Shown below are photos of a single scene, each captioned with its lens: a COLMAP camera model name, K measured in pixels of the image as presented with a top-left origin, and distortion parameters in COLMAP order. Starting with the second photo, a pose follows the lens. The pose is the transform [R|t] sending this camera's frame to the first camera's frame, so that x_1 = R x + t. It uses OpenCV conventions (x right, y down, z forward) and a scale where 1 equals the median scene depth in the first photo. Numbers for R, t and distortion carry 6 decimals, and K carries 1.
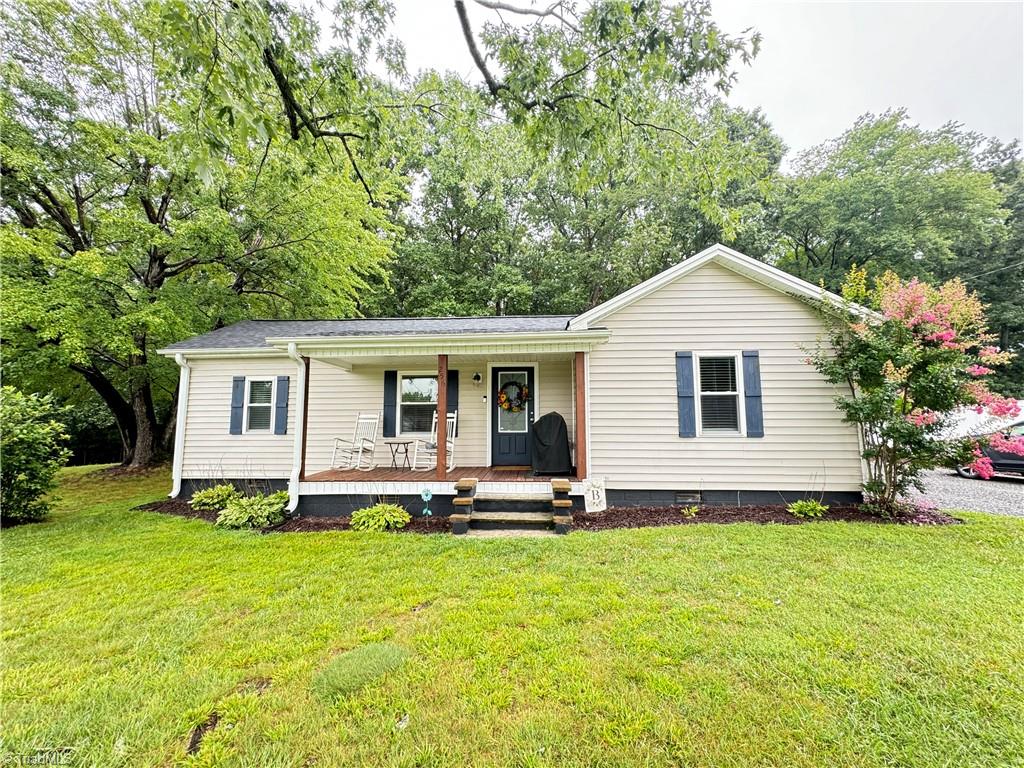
lens RADIAL K [[411.2, 0, 513.2], [0, 411.2, 383.9], [0, 0, 1]] dist [0.004643, -0.000213]
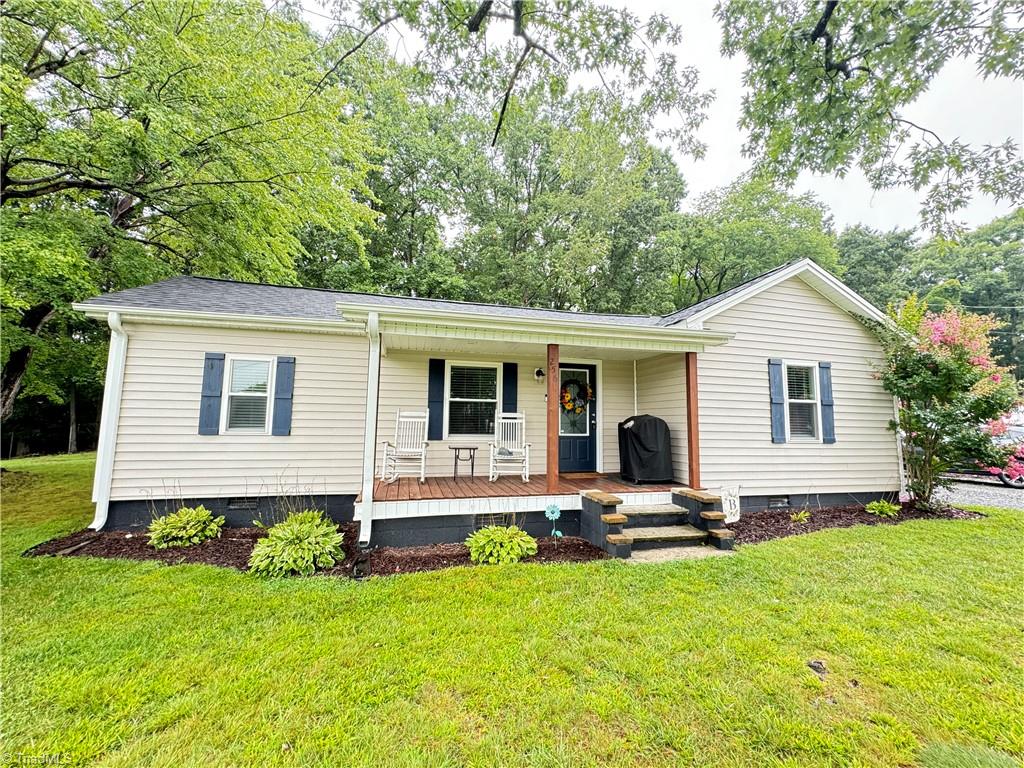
lens RADIAL K [[411.2, 0, 512.2], [0, 411.2, 381.9], [0, 0, 1]] dist [0.004643, -0.000213]
pose [[0.952219, 0.048546, 0.301532, -0.510725], [-0.047236, 0.998816, -0.011637, 0.020503], [-0.301740, -0.003162, 0.953385, 0.221032]]
